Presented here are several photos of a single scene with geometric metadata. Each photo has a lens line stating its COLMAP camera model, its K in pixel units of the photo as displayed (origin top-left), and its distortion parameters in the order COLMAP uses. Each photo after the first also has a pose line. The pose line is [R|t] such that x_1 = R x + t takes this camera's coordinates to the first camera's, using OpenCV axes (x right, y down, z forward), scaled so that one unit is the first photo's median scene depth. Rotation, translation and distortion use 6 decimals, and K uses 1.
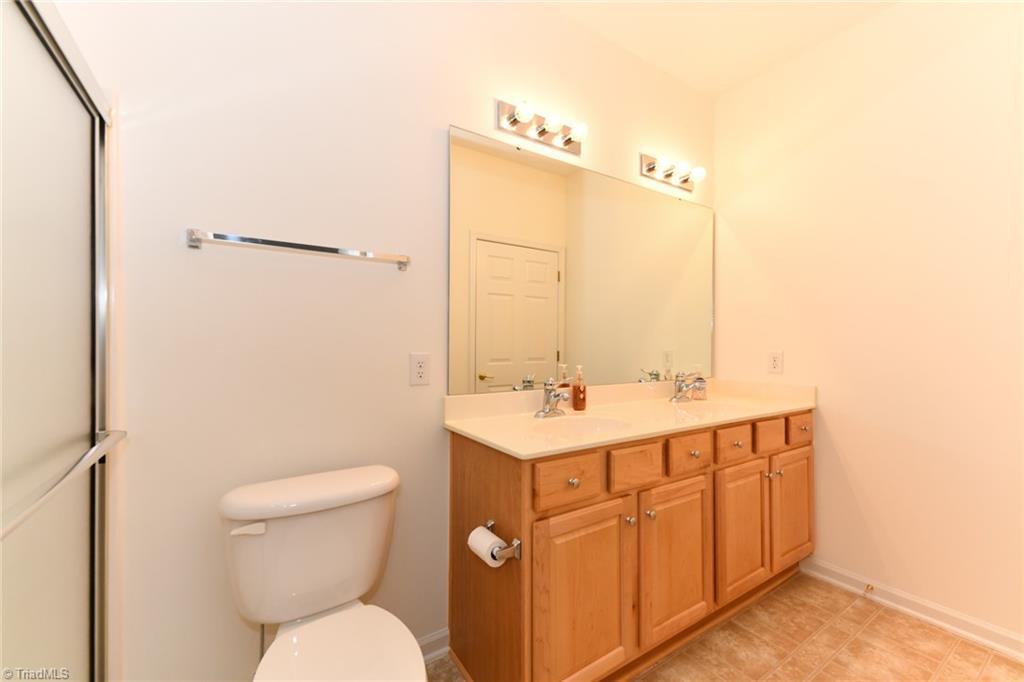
lens RADIAL K [[409.1, 0, 513.8], [0, 409.1, 347.4], [0, 0, 1]] dist [0.027029, -0.006807]
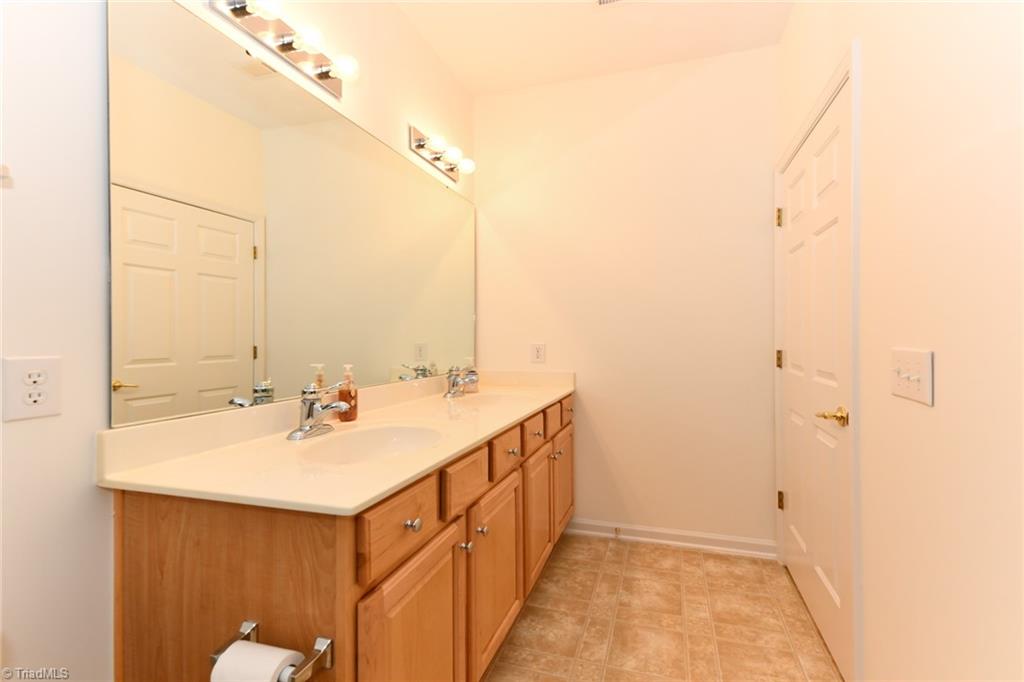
lens RADIAL K [[400.8, 0, 512.0], [0, 400.8, 341.0], [0, 0, 1]] dist [0.023462, -0.006365]
pose [[0.741122, -0.012254, 0.671259, -0.181705], [0.010325, 0.999923, 0.006854, -0.005056], [-0.671291, 0.001851, 0.741191, 0.298052]]
